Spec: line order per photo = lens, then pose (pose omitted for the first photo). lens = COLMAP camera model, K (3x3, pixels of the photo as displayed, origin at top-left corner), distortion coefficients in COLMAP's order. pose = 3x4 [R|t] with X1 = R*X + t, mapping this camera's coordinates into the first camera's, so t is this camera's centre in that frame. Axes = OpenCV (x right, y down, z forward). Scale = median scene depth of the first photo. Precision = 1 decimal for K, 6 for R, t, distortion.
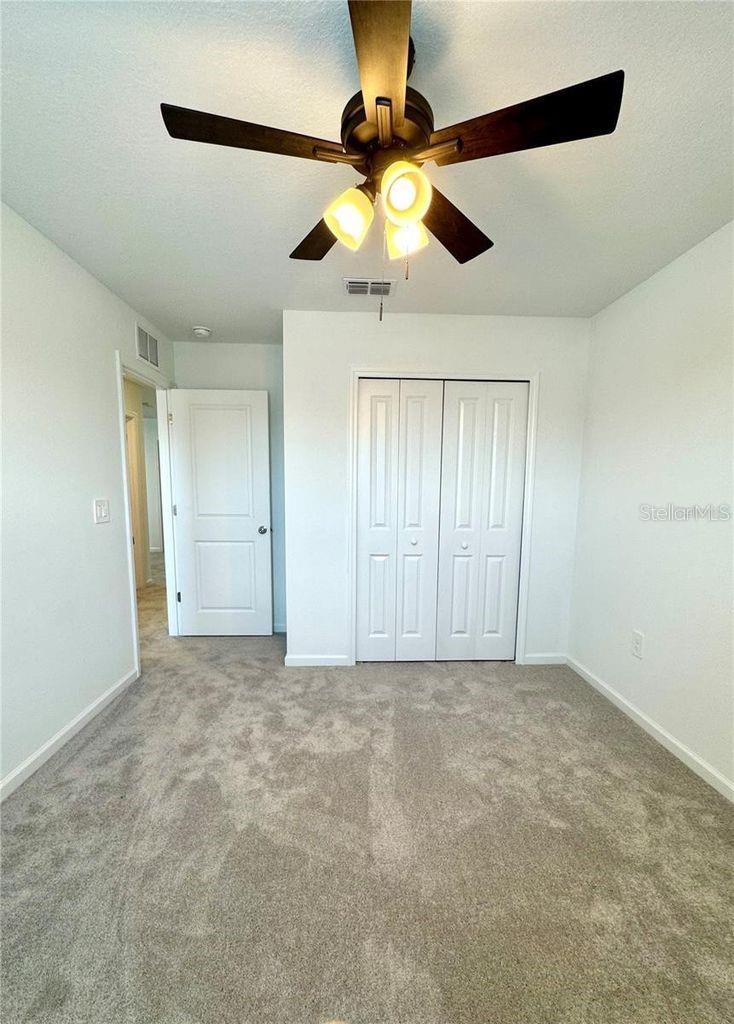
lens RADIAL K [[423.4, 0, 366.9], [0, 423.4, 538.3], [0, 0, 1]] dist [-0.001310, 0.000450]
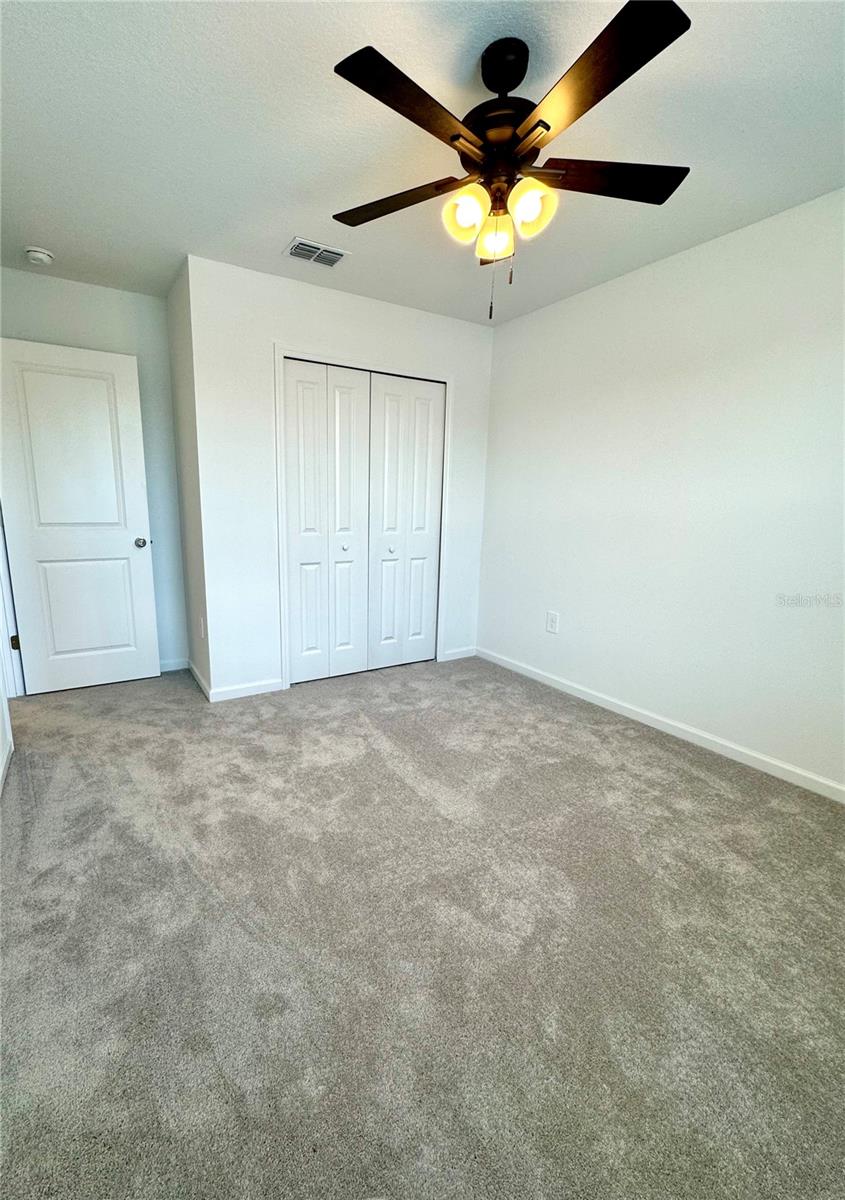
lens RADIAL K [[497.7, 0, 385.3], [0, 497.7, 599.5], [0, 0, 1]] dist [-0.001484, -0.000439]
pose [[0.886903, -0.086438, 0.453796, -0.382285], [0.050228, 0.994558, 0.091275, 0.032949], [-0.459216, -0.058159, 0.886419, -0.021501]]
